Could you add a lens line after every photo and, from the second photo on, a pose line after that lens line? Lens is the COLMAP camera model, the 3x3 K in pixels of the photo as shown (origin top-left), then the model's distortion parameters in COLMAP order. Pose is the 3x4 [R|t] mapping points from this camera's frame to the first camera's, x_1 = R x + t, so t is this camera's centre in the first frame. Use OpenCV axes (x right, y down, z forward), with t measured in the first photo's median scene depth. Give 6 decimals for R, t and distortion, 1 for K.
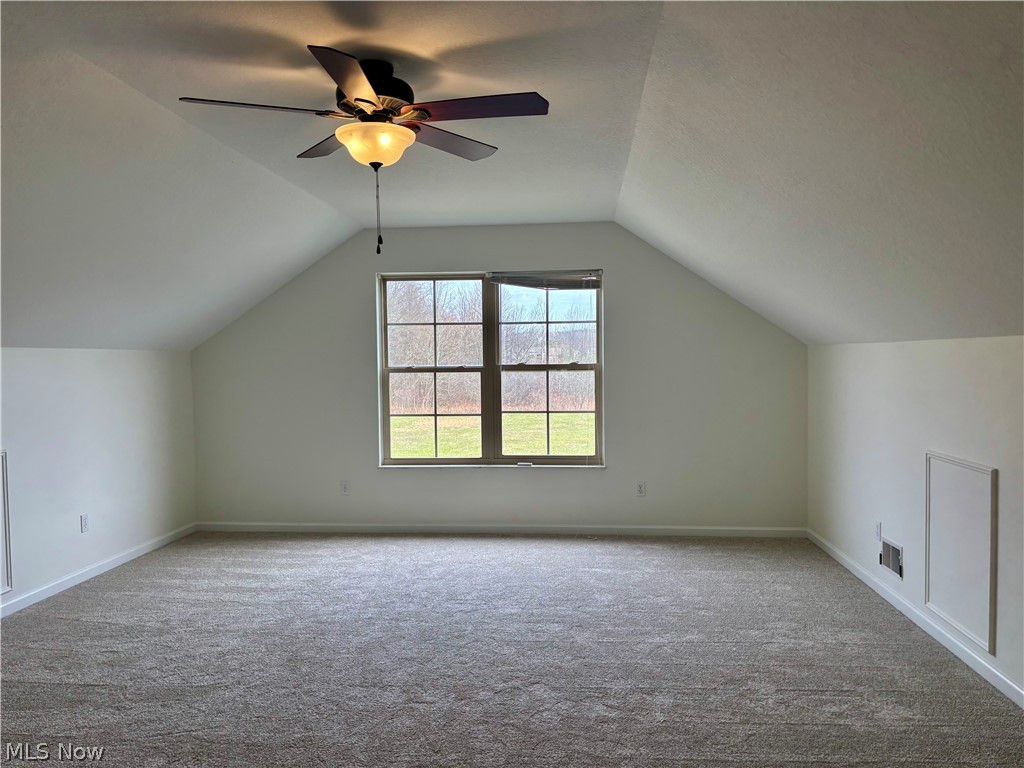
lens RADIAL K [[766.3, 0, 512.0], [0, 766.3, 384.0], [0, 0, 1]] dist [0.062013, -0.066200]
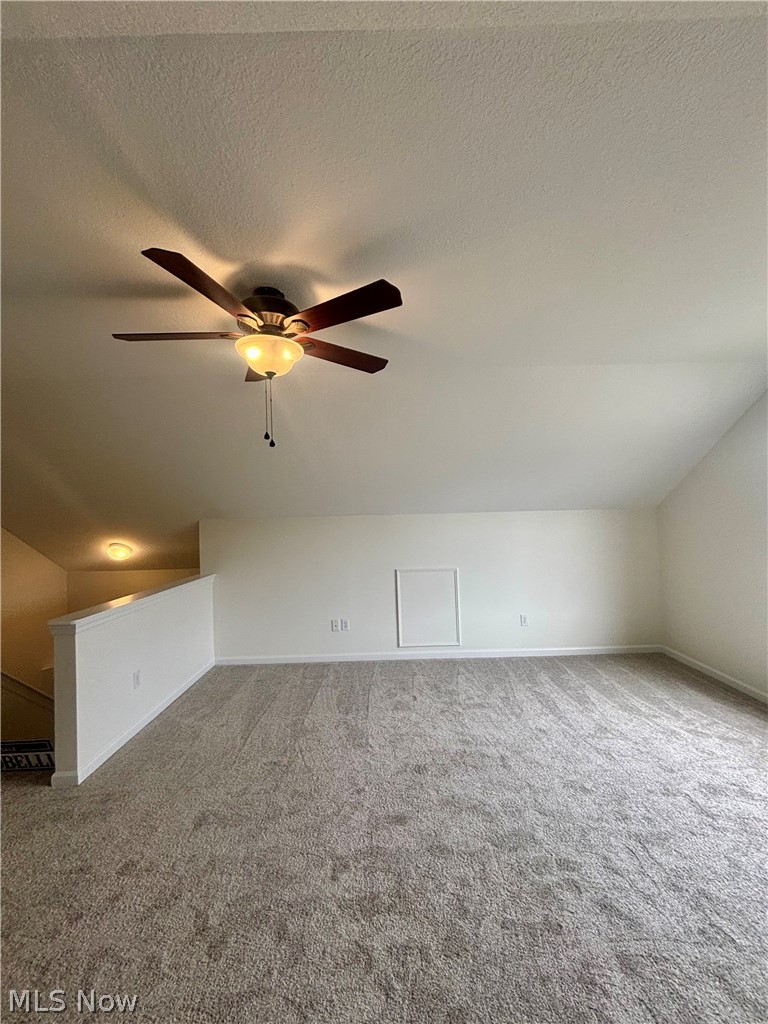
lens RADIAL K [[411.9, 0, 384.0], [0, 411.9, 512.0], [0, 0, 1]] dist [0.002954, 0.000463]
pose [[0.093749, -0.009460, -0.995551, 0.301363], [-0.001595, 0.999952, -0.009652, -0.041088], [0.995595, 0.002493, 0.093729, 0.689350]]
